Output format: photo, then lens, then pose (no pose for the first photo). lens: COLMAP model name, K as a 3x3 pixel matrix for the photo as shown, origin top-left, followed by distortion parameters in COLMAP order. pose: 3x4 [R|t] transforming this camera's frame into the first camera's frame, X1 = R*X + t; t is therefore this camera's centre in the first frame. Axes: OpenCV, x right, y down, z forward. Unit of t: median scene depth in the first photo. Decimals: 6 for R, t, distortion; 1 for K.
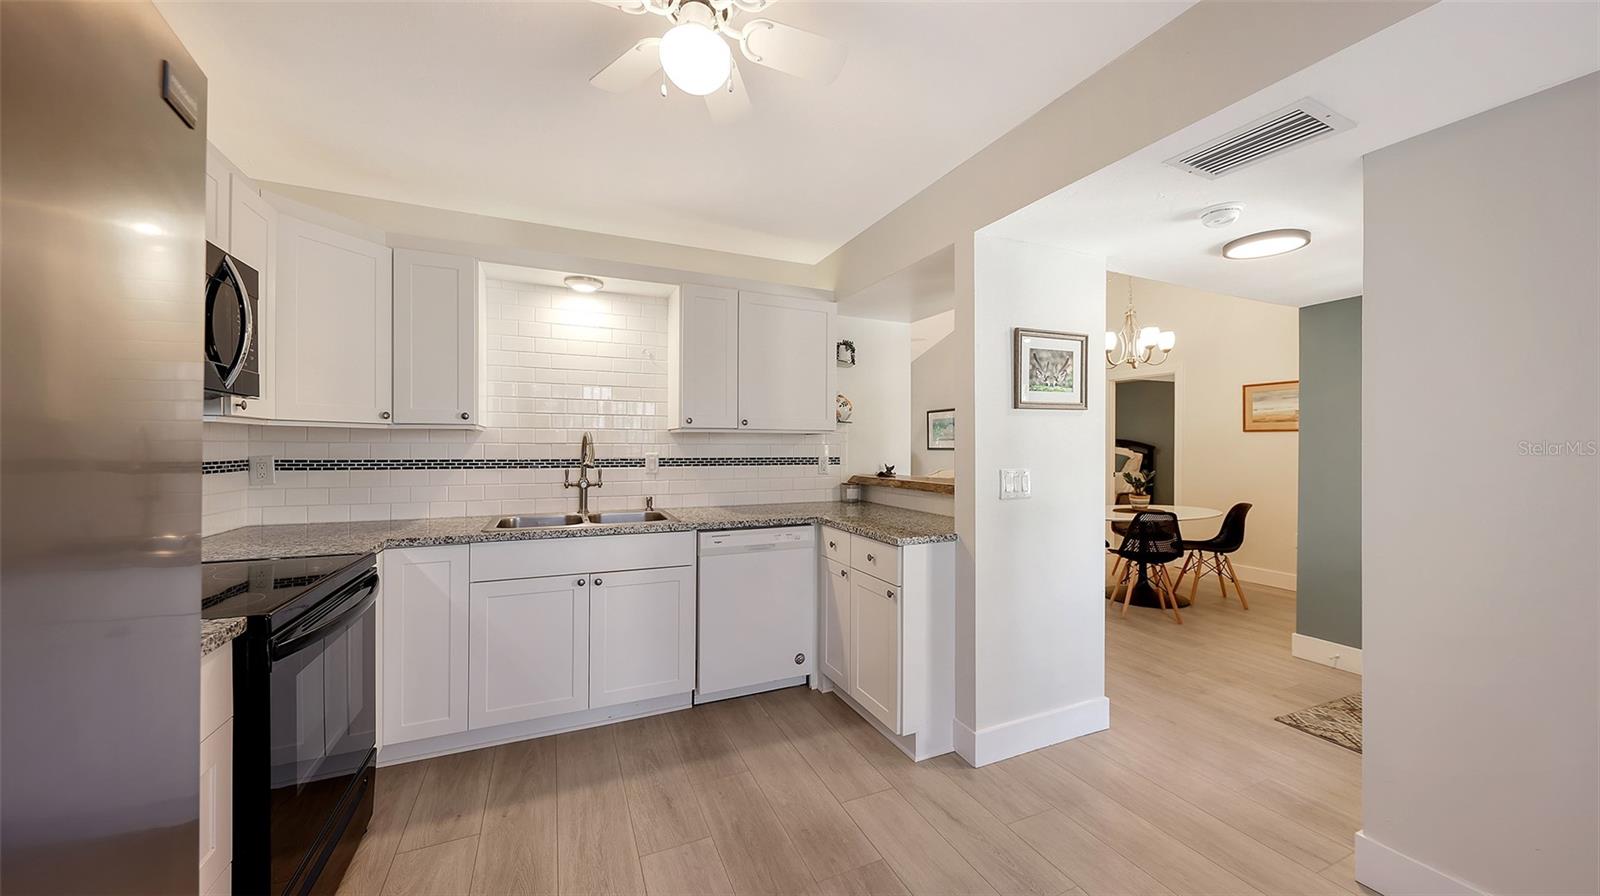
lens RADIAL K [[554.5, 0, 792.0], [0, 554.5, 448.7], [0, 0, 1]] dist [0.009412, -0.000472]
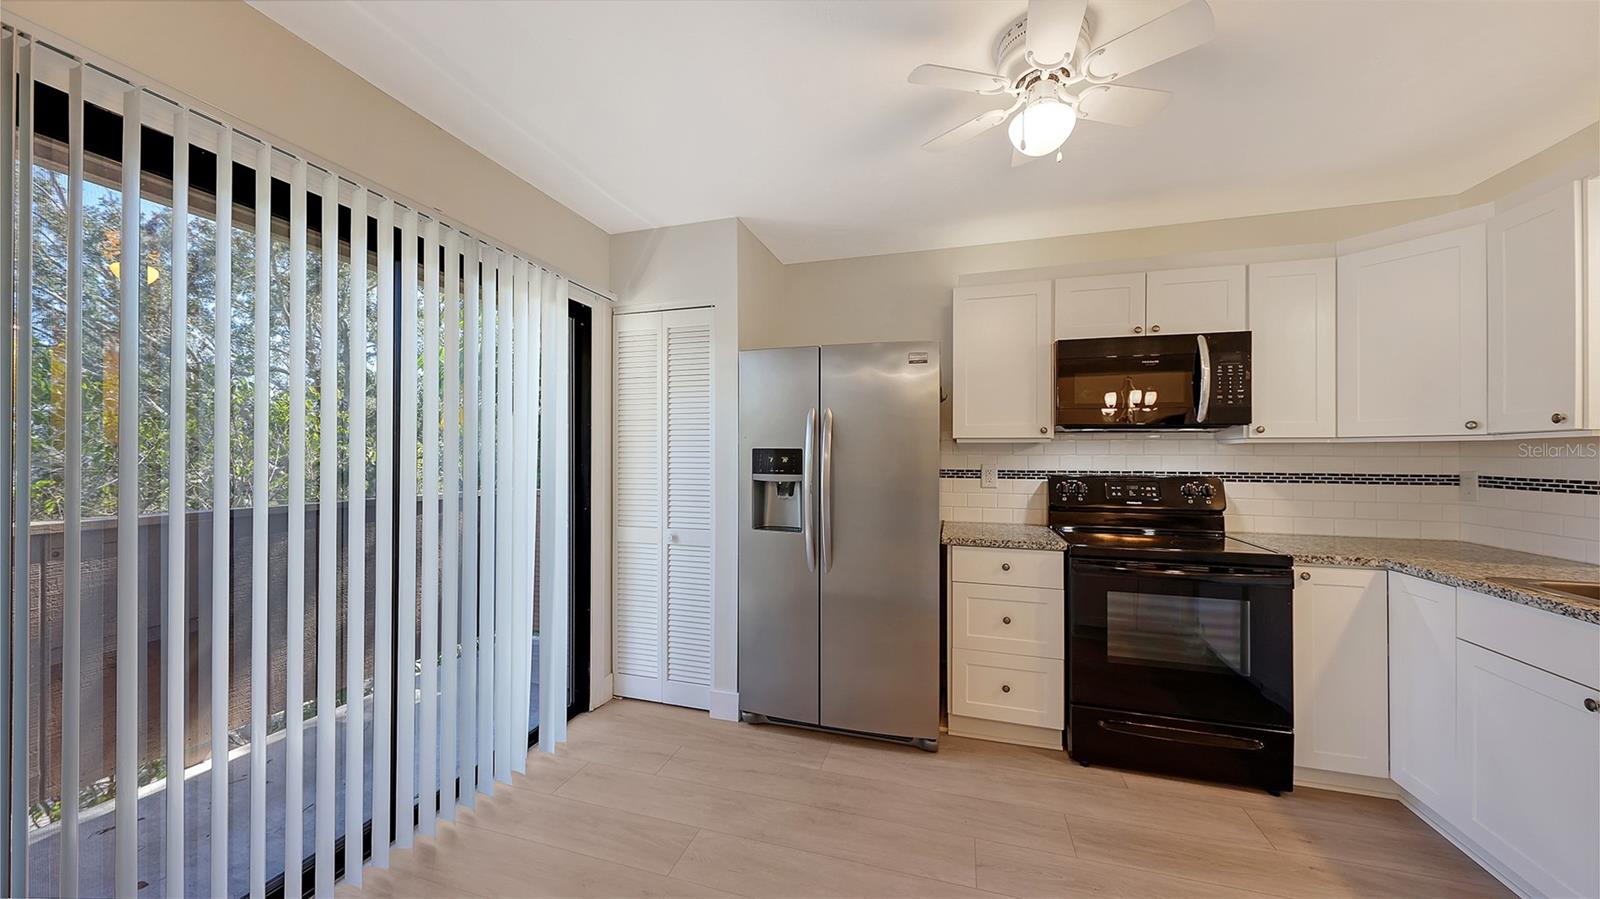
lens RADIAL K [[554.5, 0, 797.8], [0, 554.5, 458.6], [0, 0, 1]] dist [0.009412, -0.000472]
pose [[-0.678234, -0.006758, -0.734815, 0.571239], [-0.010320, 0.999947, 0.000328, 0.002034], [0.734773, 0.007806, -0.678268, 0.793010]]
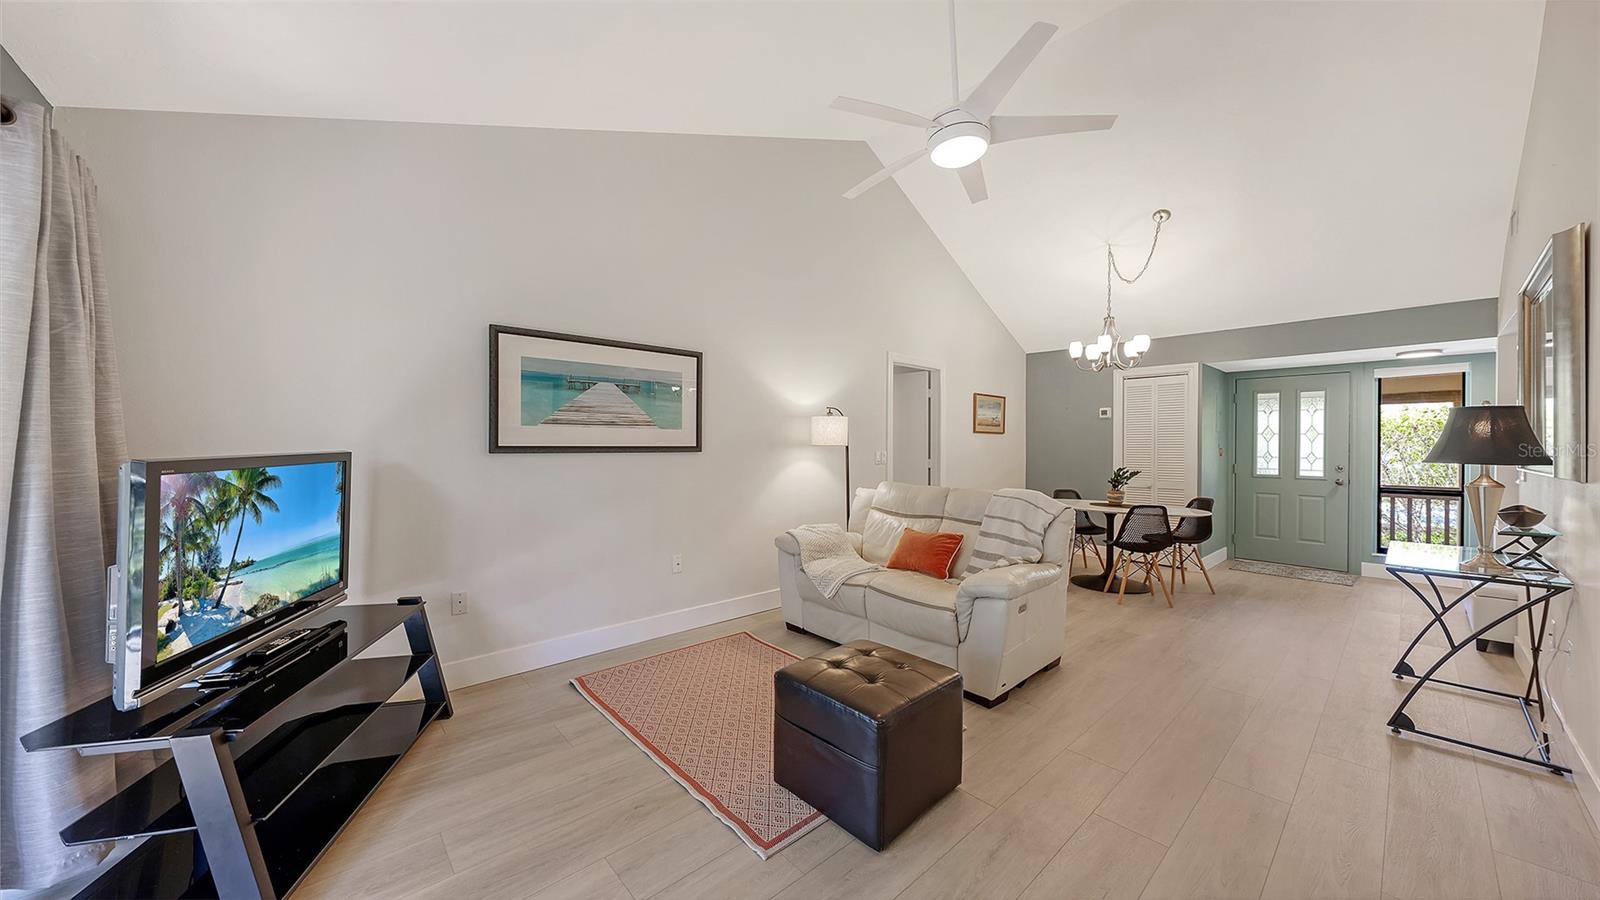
lens RADIAL K [[554.5, 0, 804.4], [0, 554.5, 448.4], [0, 0, 1]] dist [0.009412, -0.000472]
pose [[-0.298081, -0.003898, 0.954533, -0.324221], [0.000258, 0.999991, 0.004165, -0.013479], [-0.954540, 0.001488, -0.298078, 3.604475]]
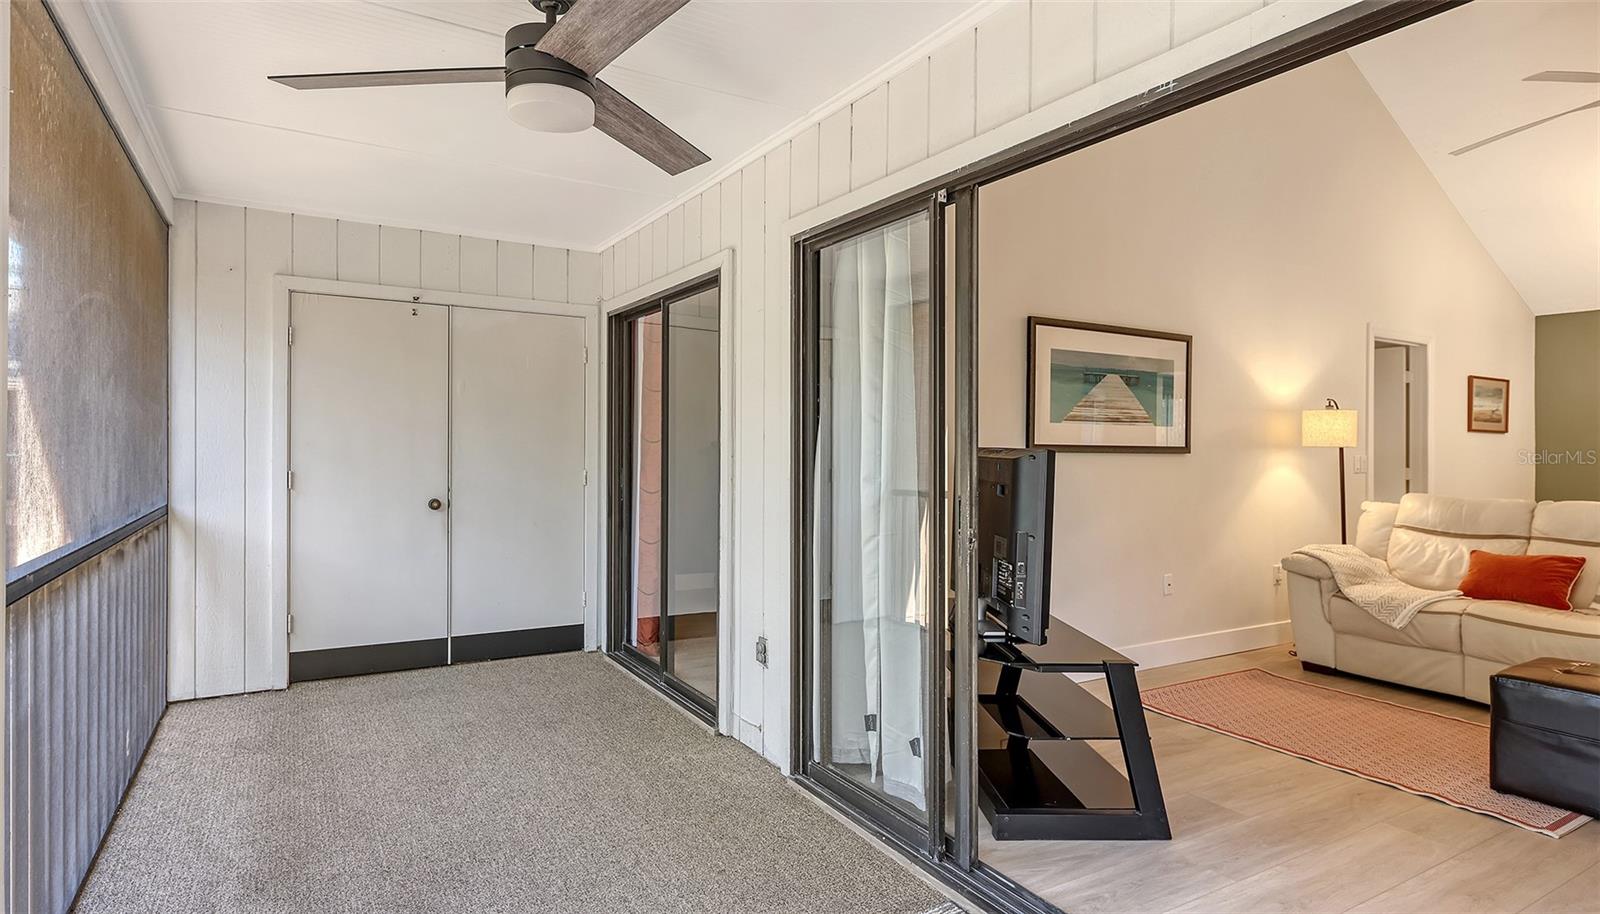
lens RADIAL K [[850.6, 0, 789.7], [0, 850.6, 453.5], [0, 0, 1]] dist [0.007046, 0.002106]
pose [[-0.102878, -0.000287, 0.994694, -0.637626], [-0.004595, 0.999989, -0.000187, 0.006010], [-0.994683, -0.004590, -0.102878, 4.504671]]
